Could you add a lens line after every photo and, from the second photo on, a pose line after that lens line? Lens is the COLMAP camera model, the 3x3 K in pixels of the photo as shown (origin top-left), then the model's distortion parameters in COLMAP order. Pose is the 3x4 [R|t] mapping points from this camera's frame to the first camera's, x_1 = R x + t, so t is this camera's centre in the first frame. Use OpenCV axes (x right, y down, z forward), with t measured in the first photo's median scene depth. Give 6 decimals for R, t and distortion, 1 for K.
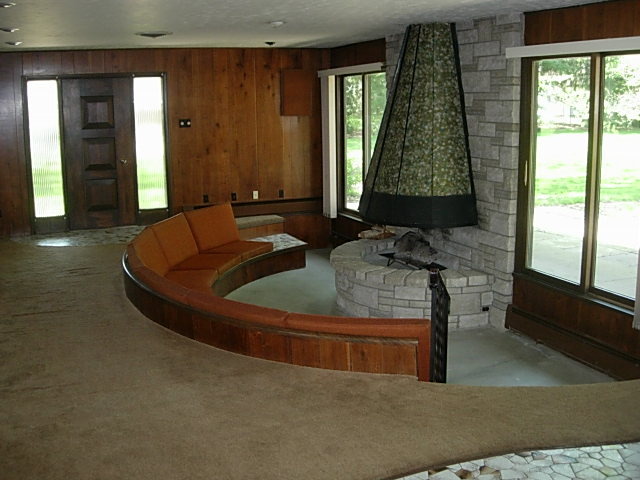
lens RADIAL K [[742.4, 0, 320.0], [0, 742.4, 240.0], [0, 0, 1]] dist [-0.180719, 0.037350]
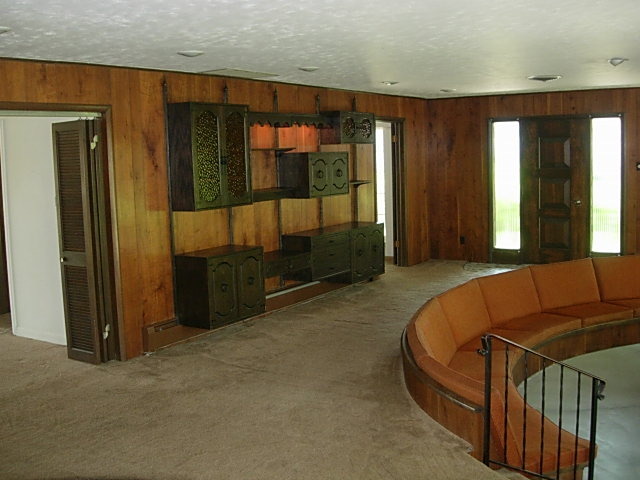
lens RADIAL K [[742.4, 0, 320.0], [0, 742.4, 240.0], [0, 0, 1]] dist [-0.180719, 0.037350]
pose [[0.583041, 0.083886, -0.808100, 0.447542], [-0.123727, 0.992221, 0.013730, -0.034902], [0.802966, 0.091979, 0.588885, 0.181897]]
